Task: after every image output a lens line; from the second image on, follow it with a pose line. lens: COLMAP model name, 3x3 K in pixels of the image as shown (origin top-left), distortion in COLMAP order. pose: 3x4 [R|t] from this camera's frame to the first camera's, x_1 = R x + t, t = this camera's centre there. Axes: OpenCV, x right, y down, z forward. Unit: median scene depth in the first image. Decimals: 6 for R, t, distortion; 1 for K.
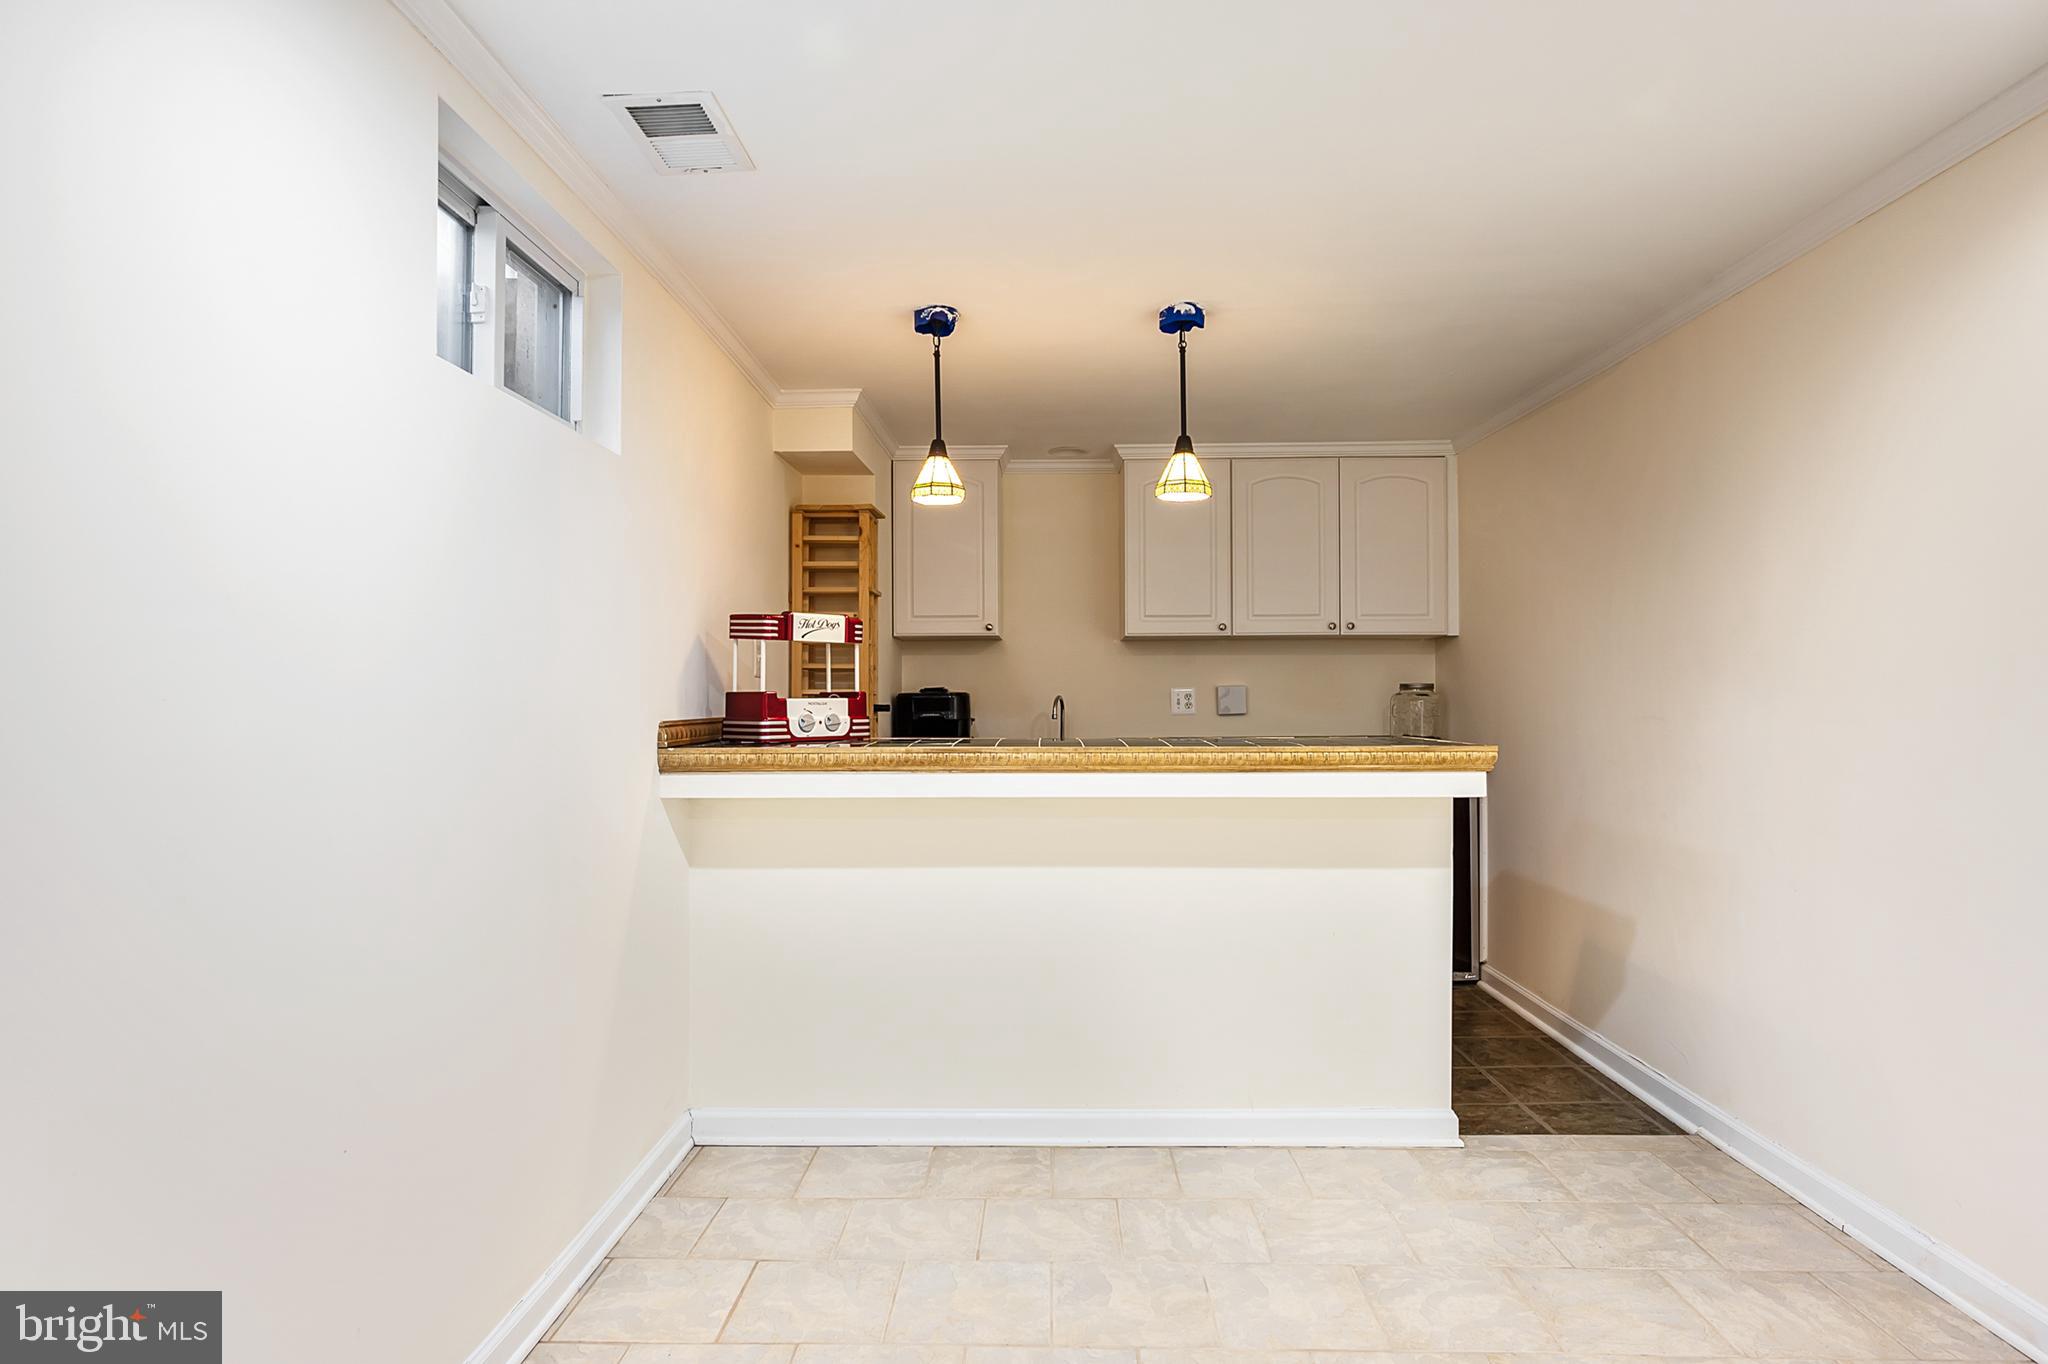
lens RADIAL K [[1128.1, 0, 1024.4], [0, 1128.1, 677.0], [0, 0, 1]] dist [-0.002747, -0.001511]
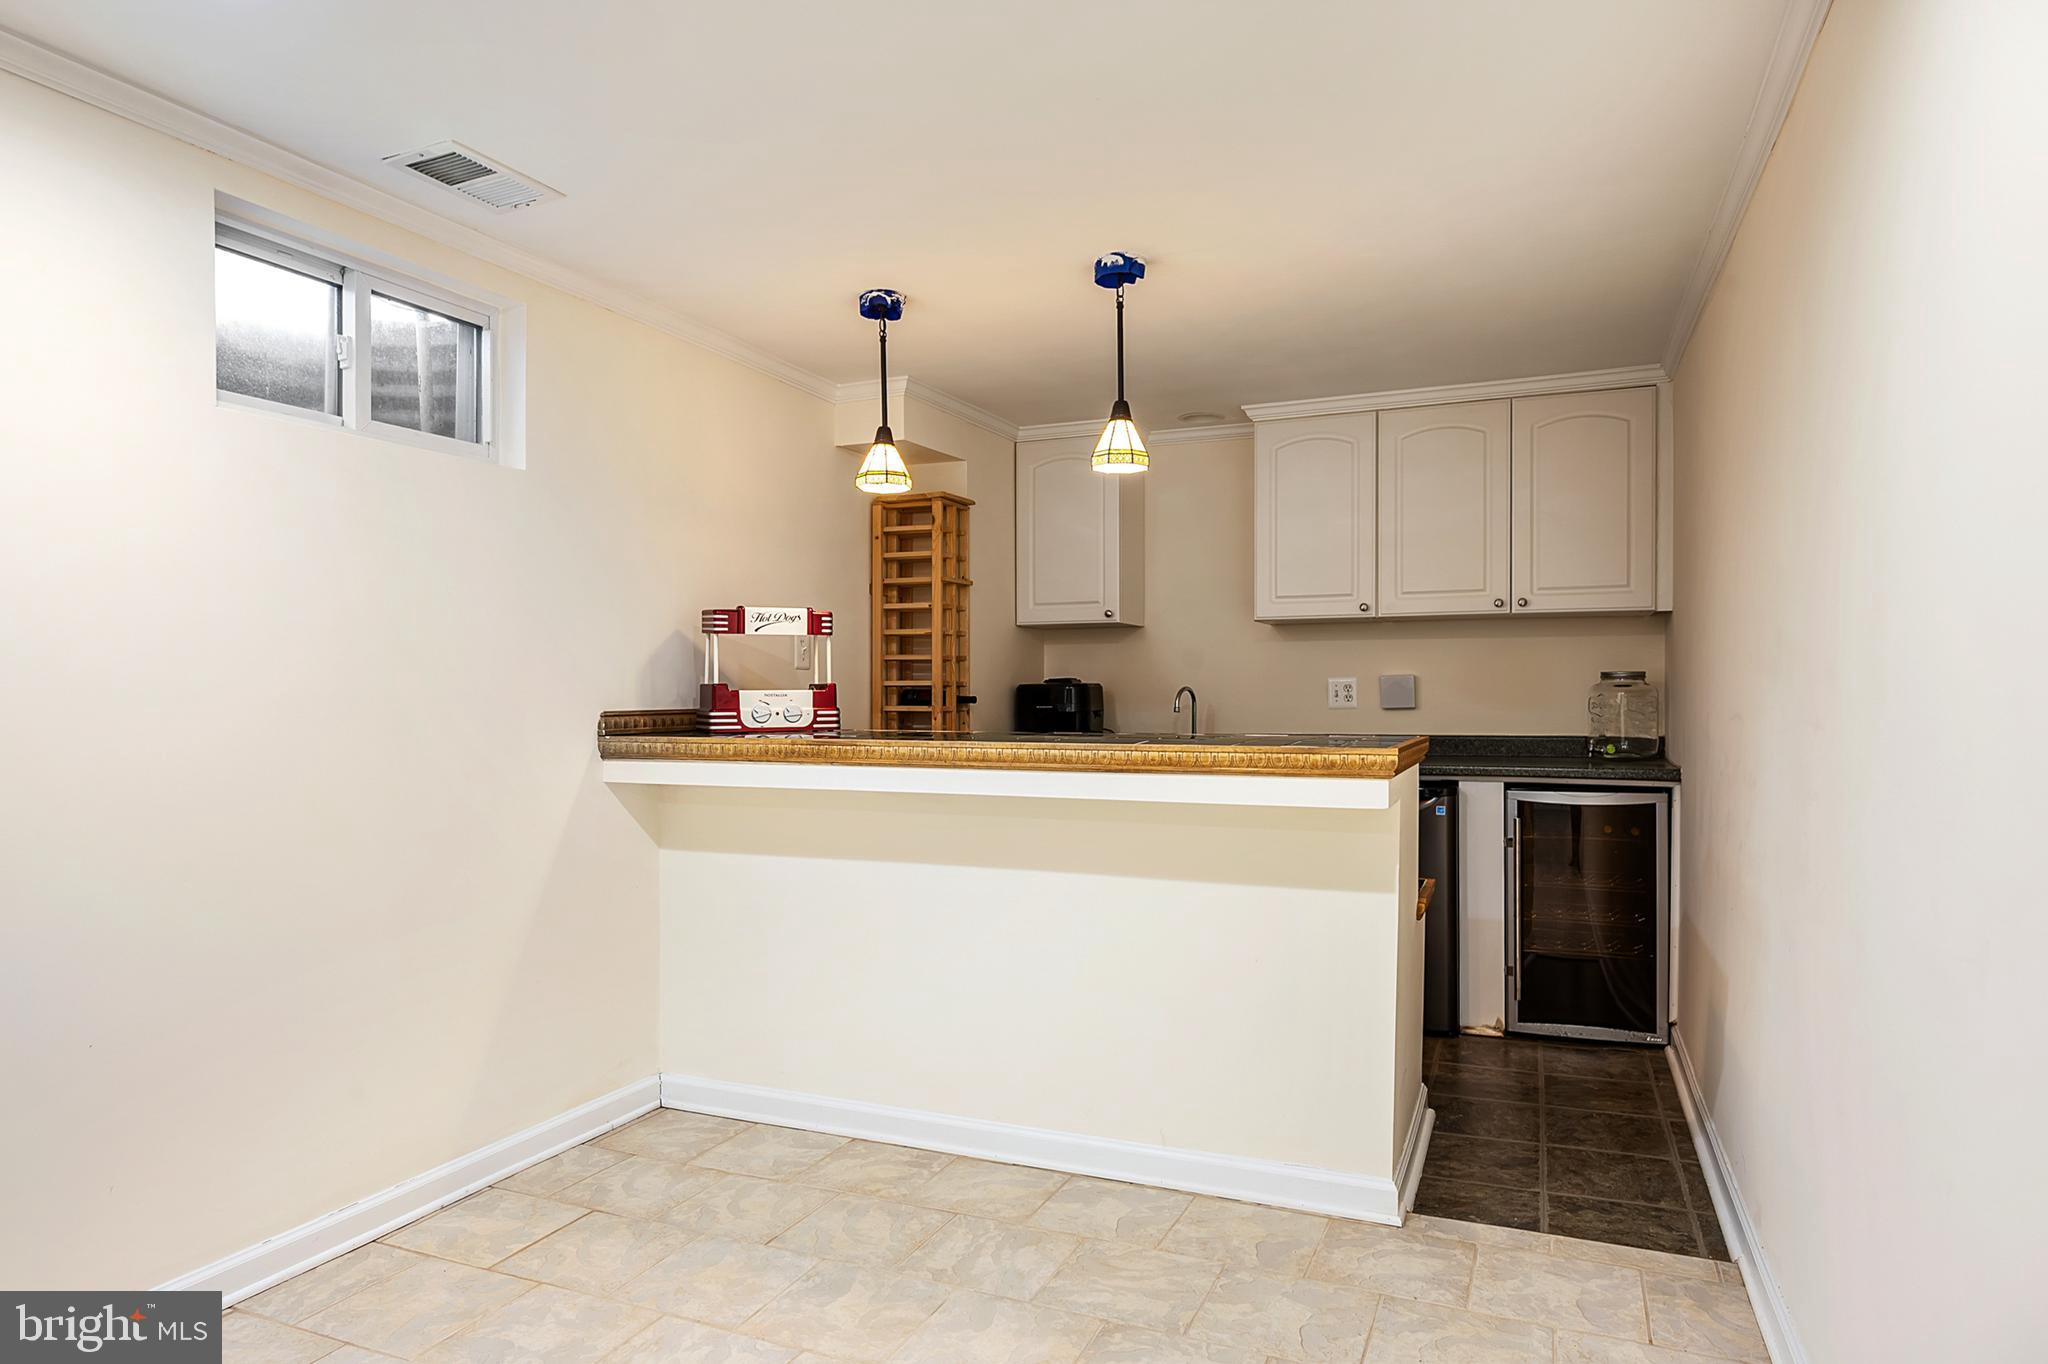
lens RADIAL K [[1209.7, 0, 1024.5], [0, 1209.7, 688.9], [0, 0, 1]] dist [-0.001630, -0.000504]
pose [[0.928001, 0.000537, -0.372578, 0.435855], [0.006655, 0.999816, 0.018016, -0.000484], [0.372519, -0.019199, 0.927826, 0.065453]]
